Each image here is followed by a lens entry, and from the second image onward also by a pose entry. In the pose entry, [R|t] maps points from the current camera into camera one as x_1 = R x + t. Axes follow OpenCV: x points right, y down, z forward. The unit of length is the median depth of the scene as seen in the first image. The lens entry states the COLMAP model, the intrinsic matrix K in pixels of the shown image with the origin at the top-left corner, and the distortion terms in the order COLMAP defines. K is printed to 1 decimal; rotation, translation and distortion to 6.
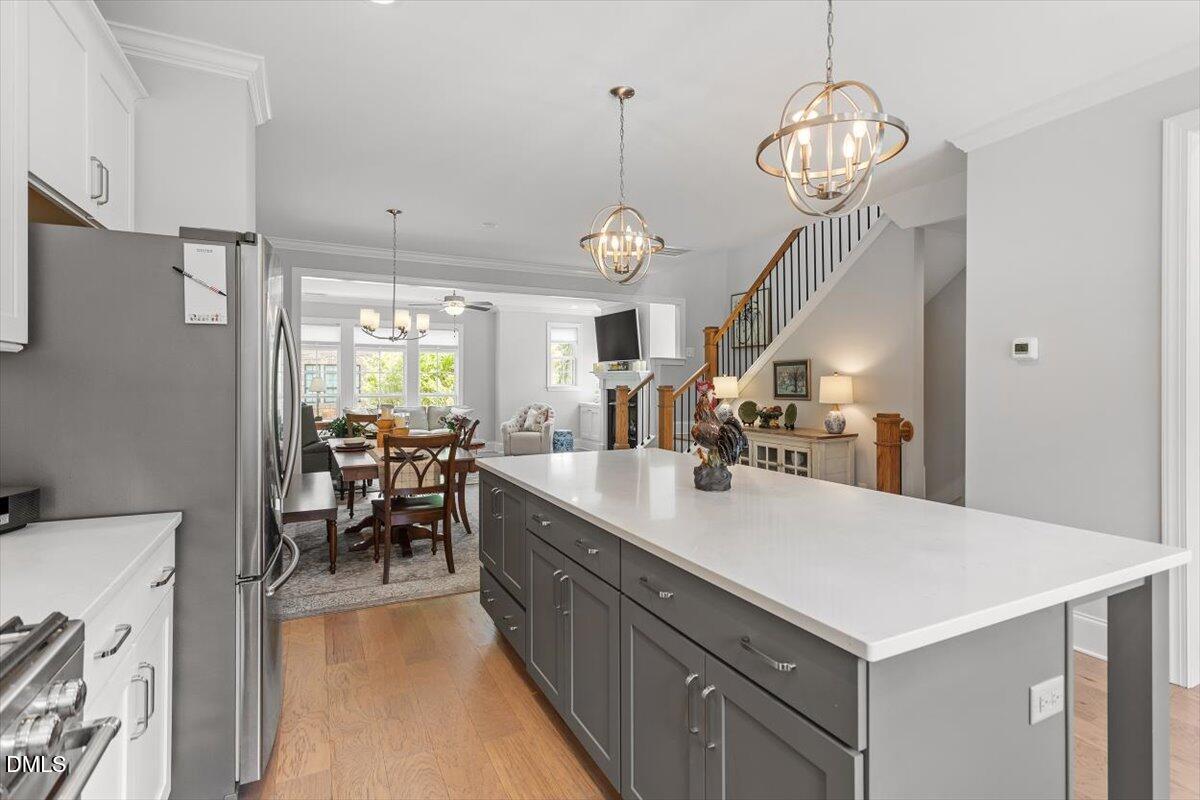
lens RADIAL K [[570.4, 0, 597.7], [0, 570.4, 378.7], [0, 0, 1]] dist [0.002242, 0.001455]
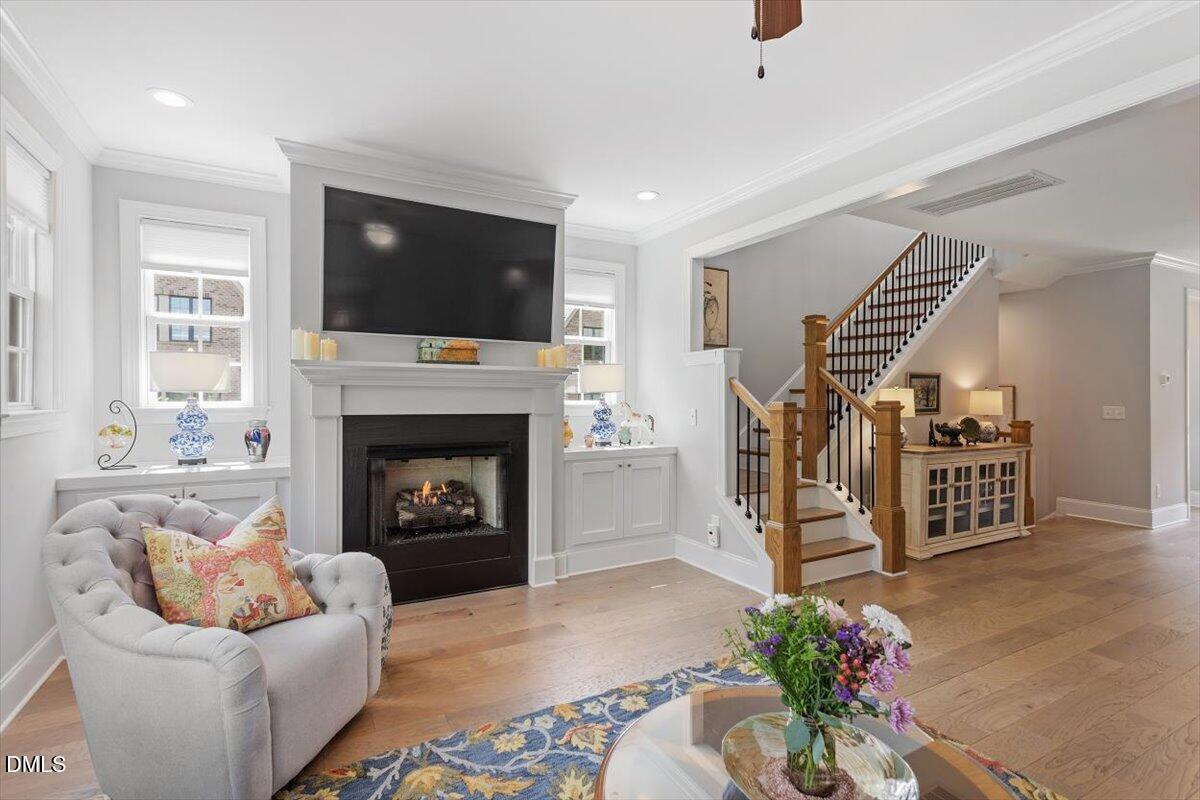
lens RADIAL K [[570.4, 0, 609.2], [0, 570.4, 396.3], [0, 0, 1]] dist [0.002242, 0.001455]
pose [[-0.045888, 0.001588, 0.998945, -0.301490], [-0.007171, 0.999972, -0.001919, 0.005922], [-0.998921, -0.007252, -0.045876, 0.813028]]
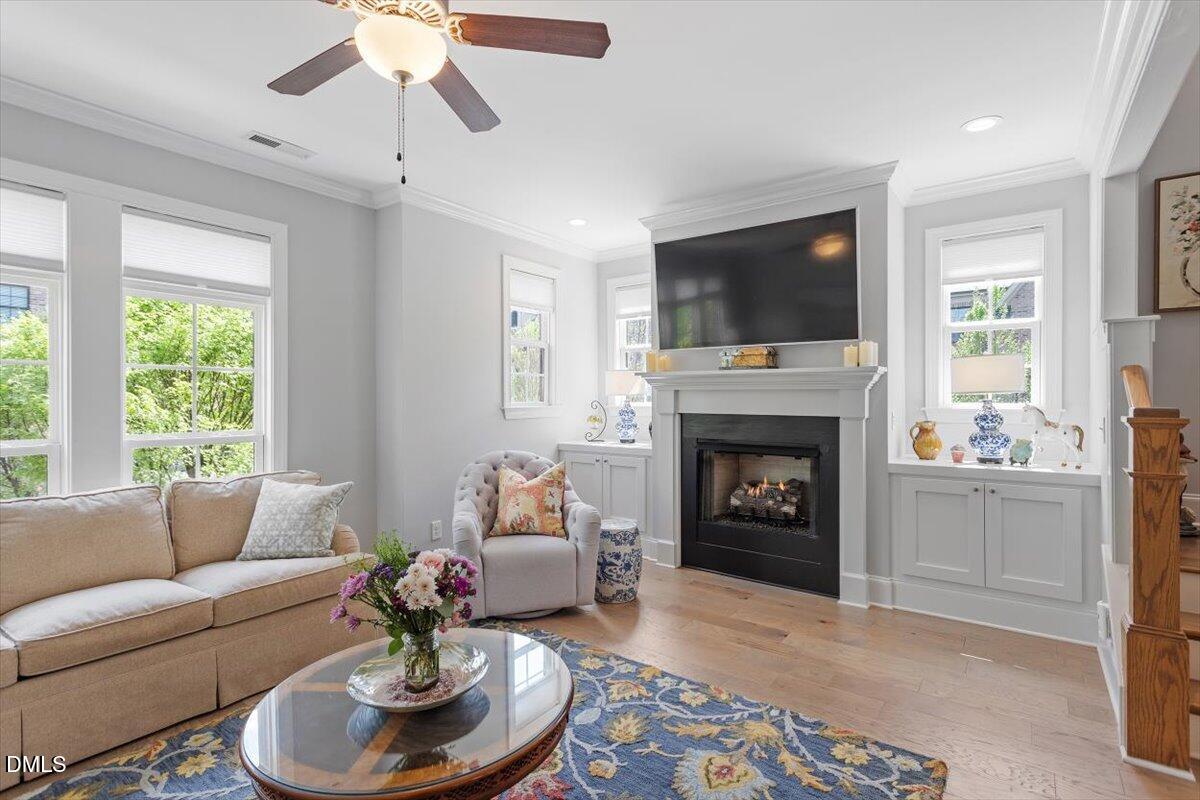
lens RADIAL K [[570.4, 0, 601.4], [0, 570.4, 397.6], [0, 0, 1]] dist [0.002242, 0.001455]
pose [[0.890924, -0.000896, 0.454152, -0.237639], [-0.001332, 0.999989, 0.004586, 0.004400], [-0.454151, -0.004691, 0.890913, 0.658757]]
